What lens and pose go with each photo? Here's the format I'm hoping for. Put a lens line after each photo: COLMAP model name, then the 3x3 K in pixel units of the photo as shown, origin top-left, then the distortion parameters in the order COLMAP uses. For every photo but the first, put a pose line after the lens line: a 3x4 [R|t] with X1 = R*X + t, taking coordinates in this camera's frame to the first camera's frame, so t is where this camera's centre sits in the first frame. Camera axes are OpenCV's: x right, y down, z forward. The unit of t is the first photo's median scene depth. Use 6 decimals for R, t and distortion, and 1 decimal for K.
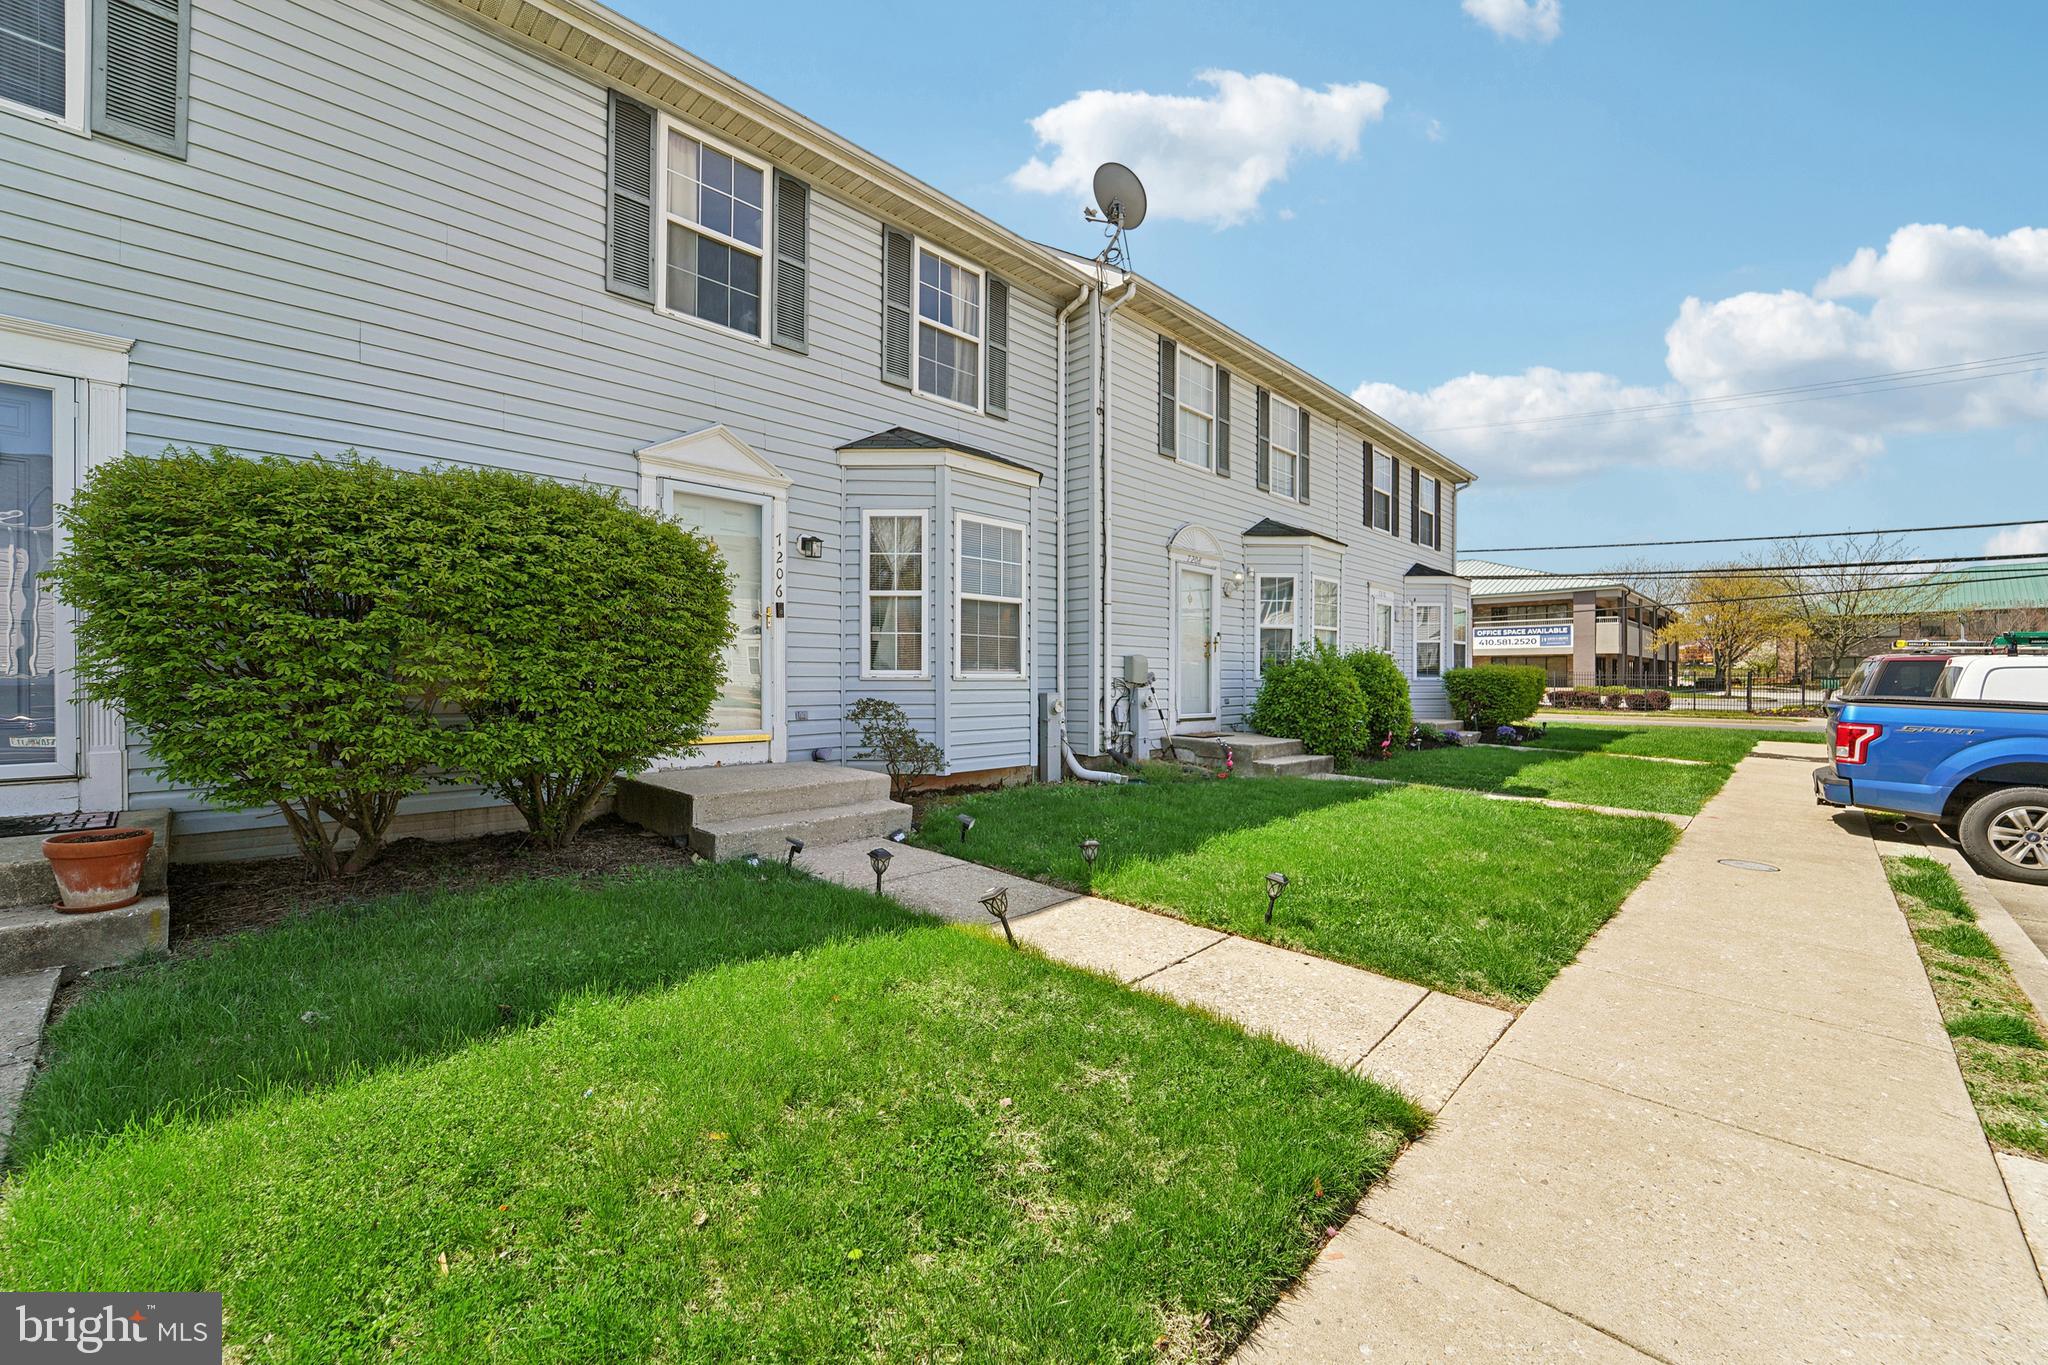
lens RADIAL K [[836.4, 0, 1024.0], [0, 836.4, 682.5], [0, 0, 1]] dist [-0.020313, 0.000062]
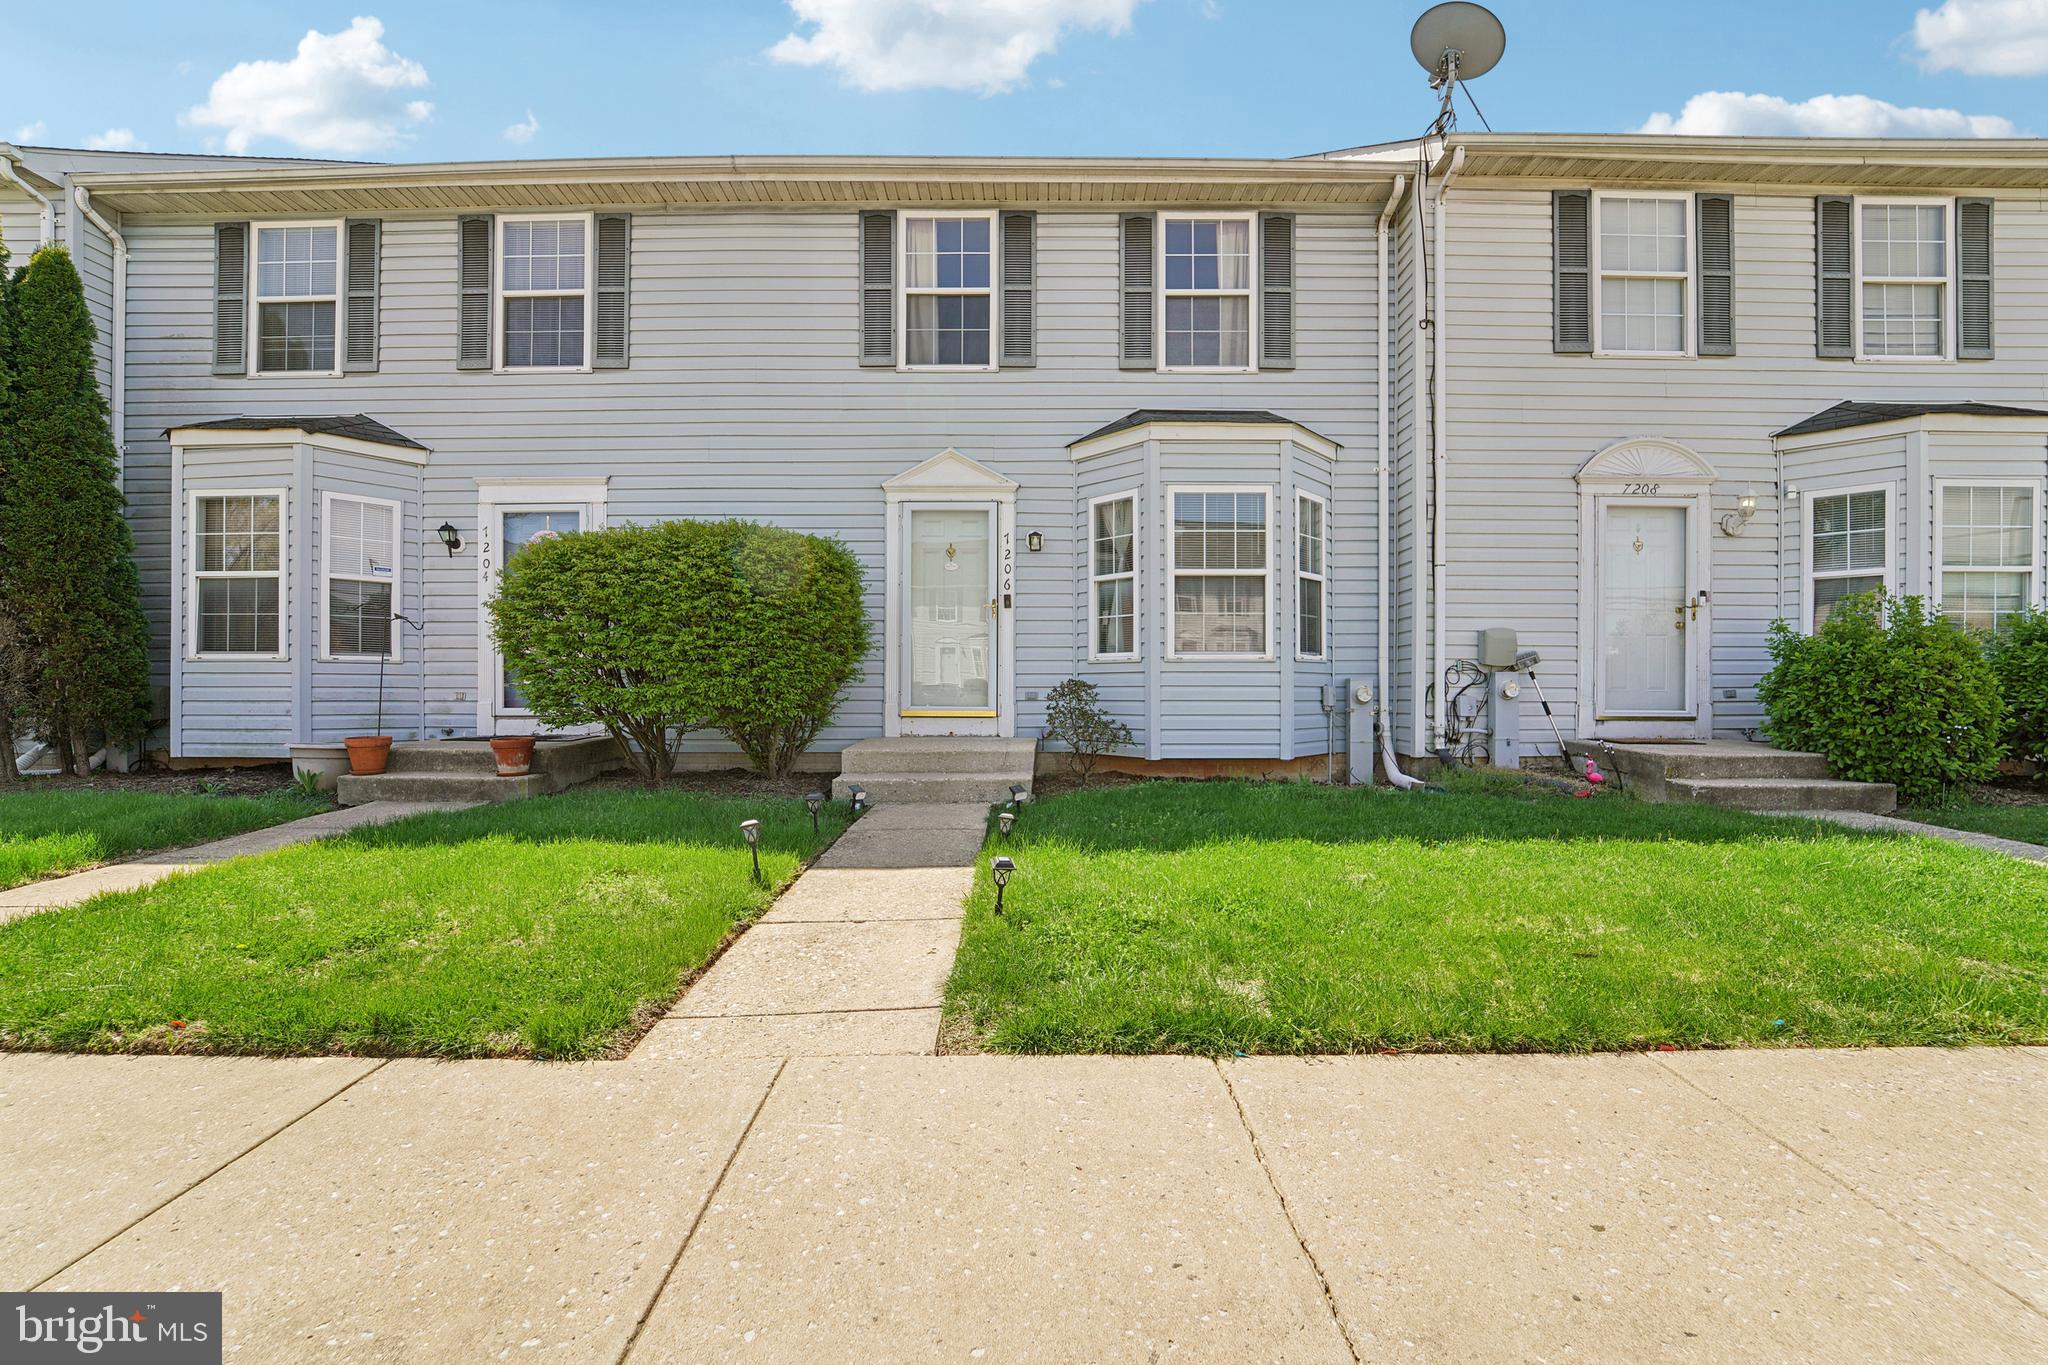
lens RADIAL K [[835.4, 0, 1027.3], [0, 835.4, 690.1], [0, 0, 1]] dist [-0.020394, 0.000121]
pose [[0.689846, 0.001909, -0.723954, 0.479537], [-0.001139, 0.999998, 0.001552, 0.027702], [0.723955, -0.000247, 0.689847, 0.214932]]
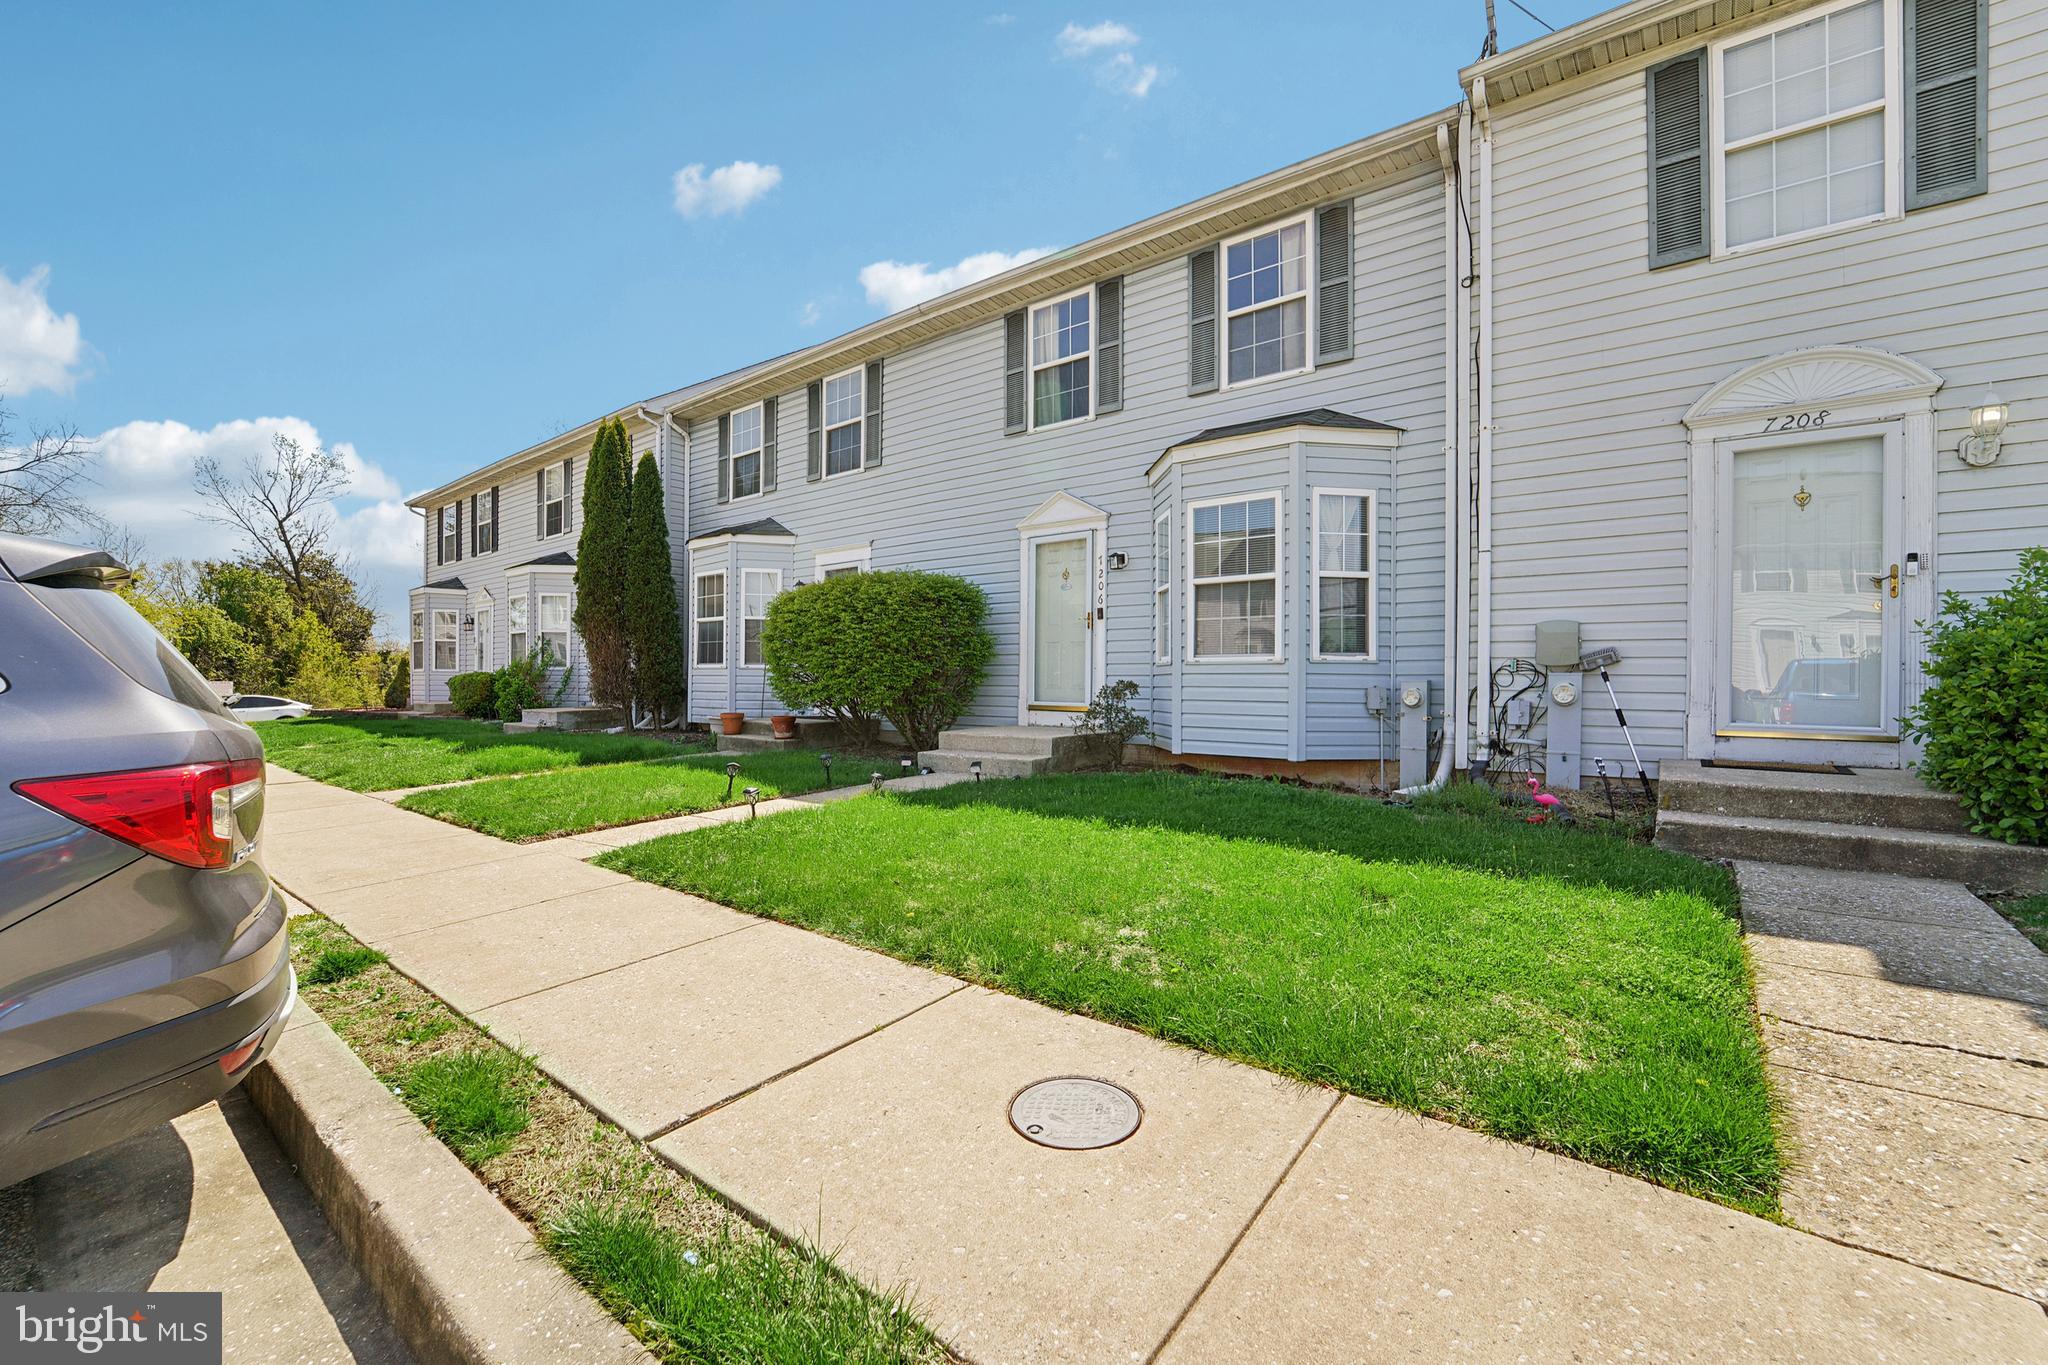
lens RADIAL K [[836.4, 0, 1024.0], [0, 836.4, 682.5], [0, 0, 1]] dist [-0.020313, 0.000062]
pose [[0.093918, -0.000958, -0.995579, 0.899833], [-0.008441, 0.999963, -0.001759, 0.022874], [0.995544, 0.008569, 0.093907, 0.670028]]
